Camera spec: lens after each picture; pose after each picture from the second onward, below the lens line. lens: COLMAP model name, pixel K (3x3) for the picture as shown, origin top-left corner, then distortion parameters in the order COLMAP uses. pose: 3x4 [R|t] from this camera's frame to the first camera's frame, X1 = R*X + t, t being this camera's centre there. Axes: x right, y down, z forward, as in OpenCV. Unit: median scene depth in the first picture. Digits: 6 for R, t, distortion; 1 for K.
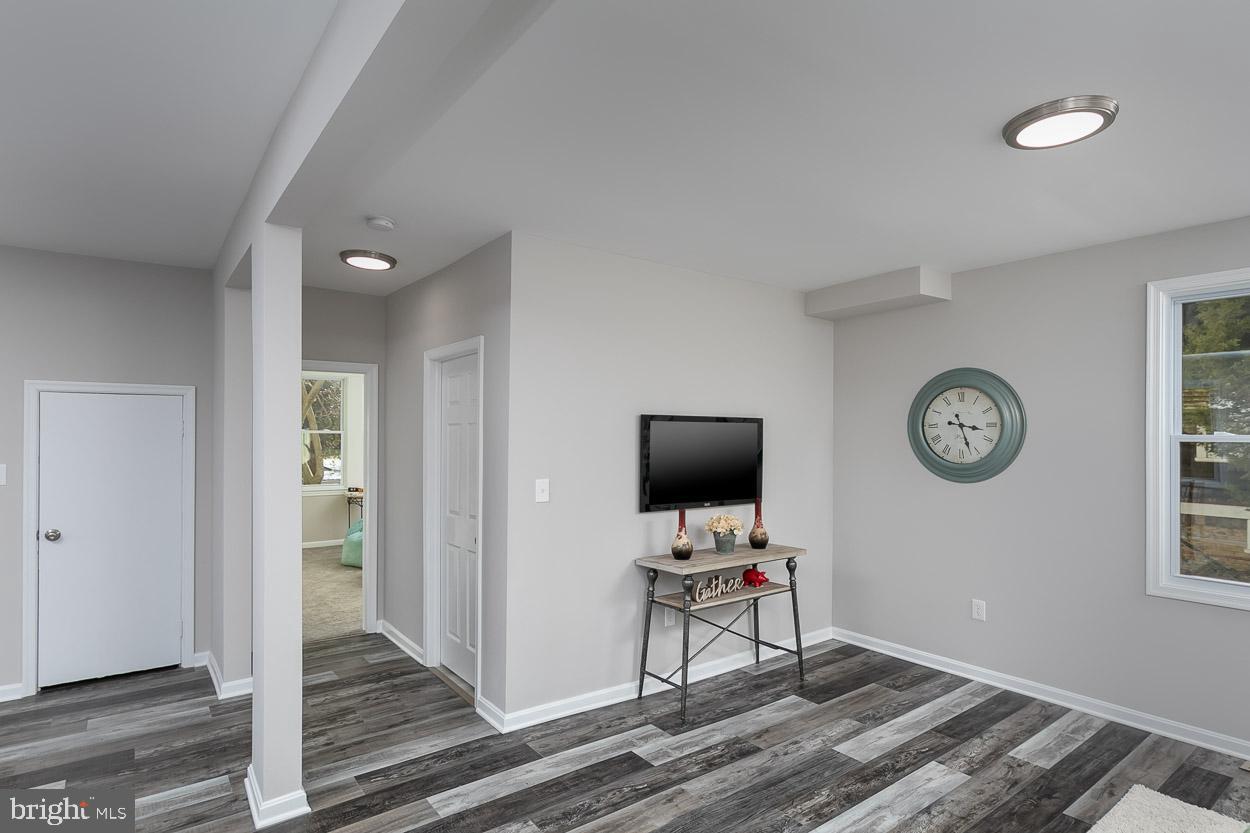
lens RADIAL K [[635.5, 0, 606.5], [0, 635.5, 430.6], [0, 0, 1]] dist [0.001212, -0.000185]
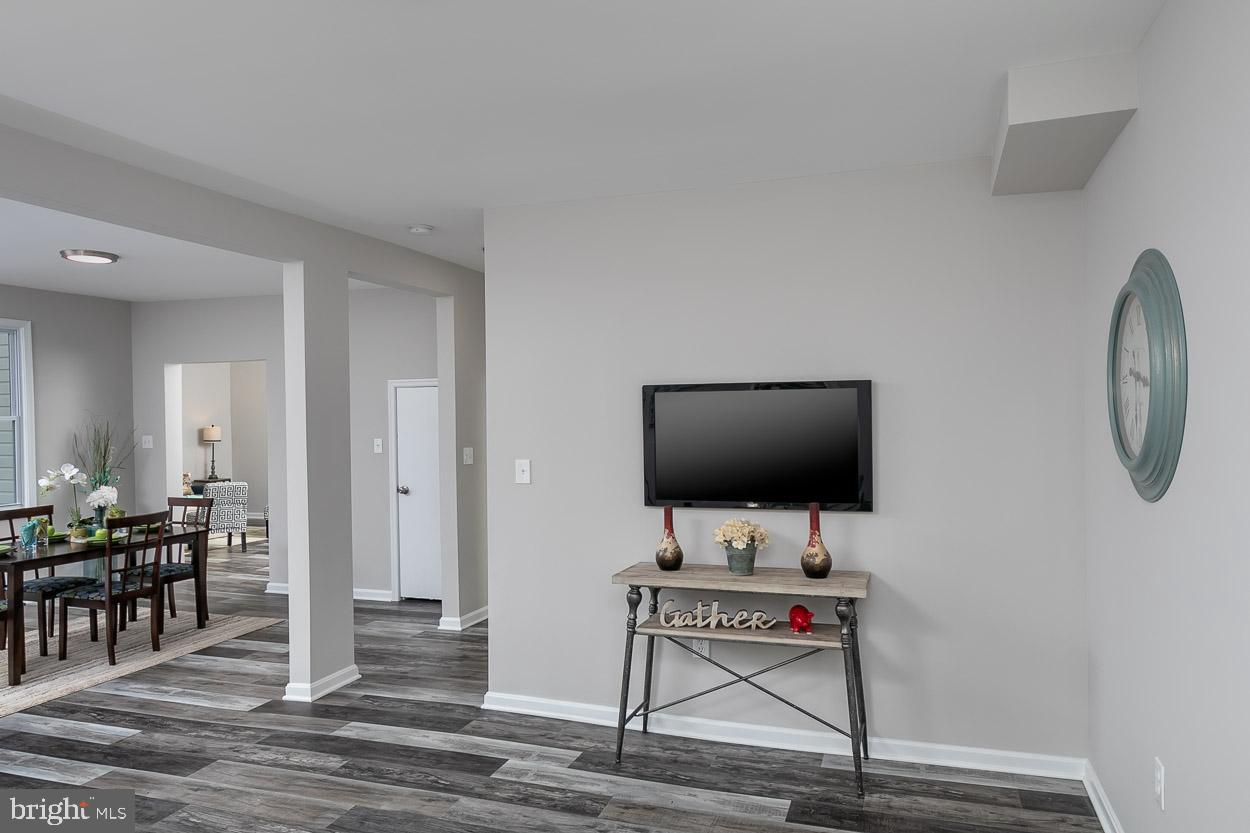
lens RADIAL K [[782.2, 0, 625.0], [0, 782.2, 416.5], [0, 0, 1]] dist [0.000985, 0.002639]
pose [[0.599597, -0.012260, -0.800208, 0.859754], [0.021046, 0.999778, 0.000452, 0.013560], [0.800025, -0.017112, 0.599722, 0.388152]]
